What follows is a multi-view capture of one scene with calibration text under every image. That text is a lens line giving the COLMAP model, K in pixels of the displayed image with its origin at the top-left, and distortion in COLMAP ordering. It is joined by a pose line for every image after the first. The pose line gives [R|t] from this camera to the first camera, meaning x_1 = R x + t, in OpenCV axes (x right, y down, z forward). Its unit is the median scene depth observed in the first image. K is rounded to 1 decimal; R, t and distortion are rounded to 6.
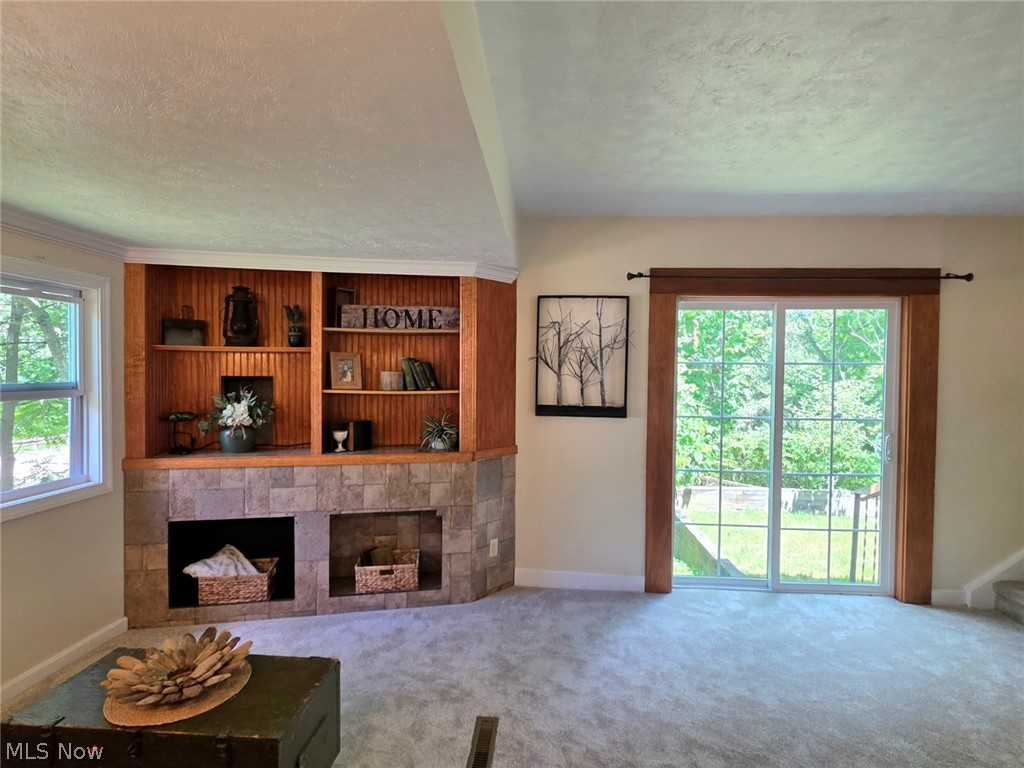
lens RADIAL K [[542.9, 0, 512.0], [0, 542.9, 384.0], [0, 0, 1]] dist [0.002727, -0.000154]
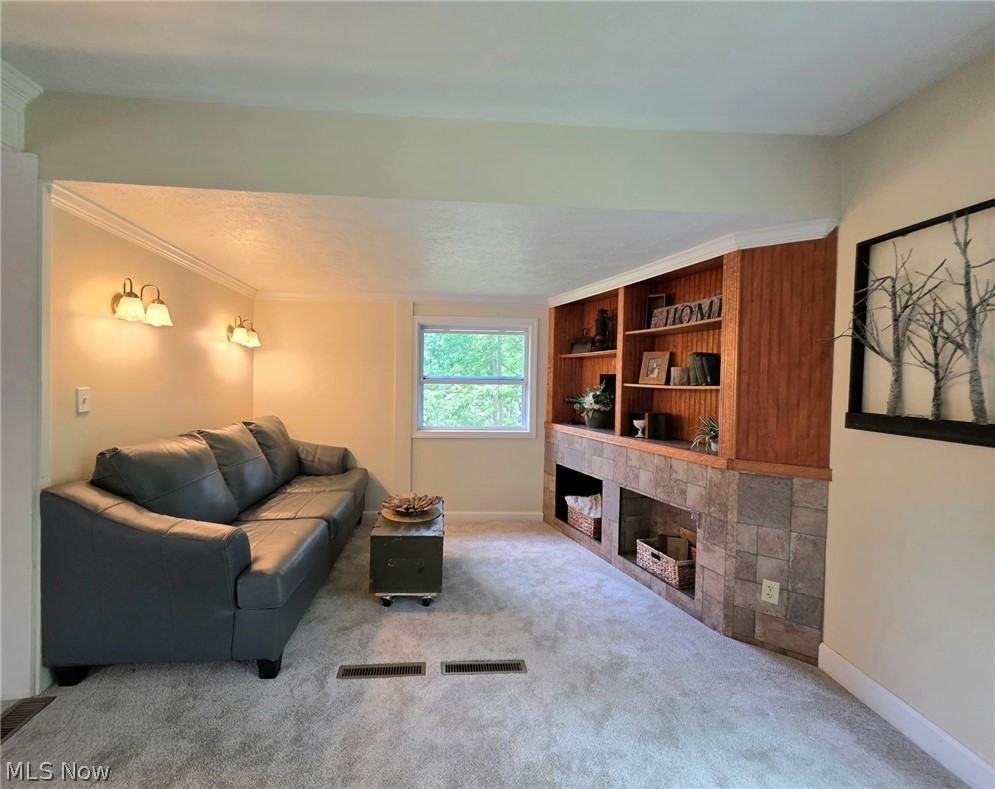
lens RADIAL K [[471.7, 0, 497.5], [0, 471.7, 394.5], [0, 0, 1]] dist [-0.018098, 0.000348]
pose [[0.083276, 0.016789, -0.996385, 0.628419], [-0.035441, 0.999275, 0.013876, 0.028227], [0.995896, 0.034158, 0.083811, 0.584181]]
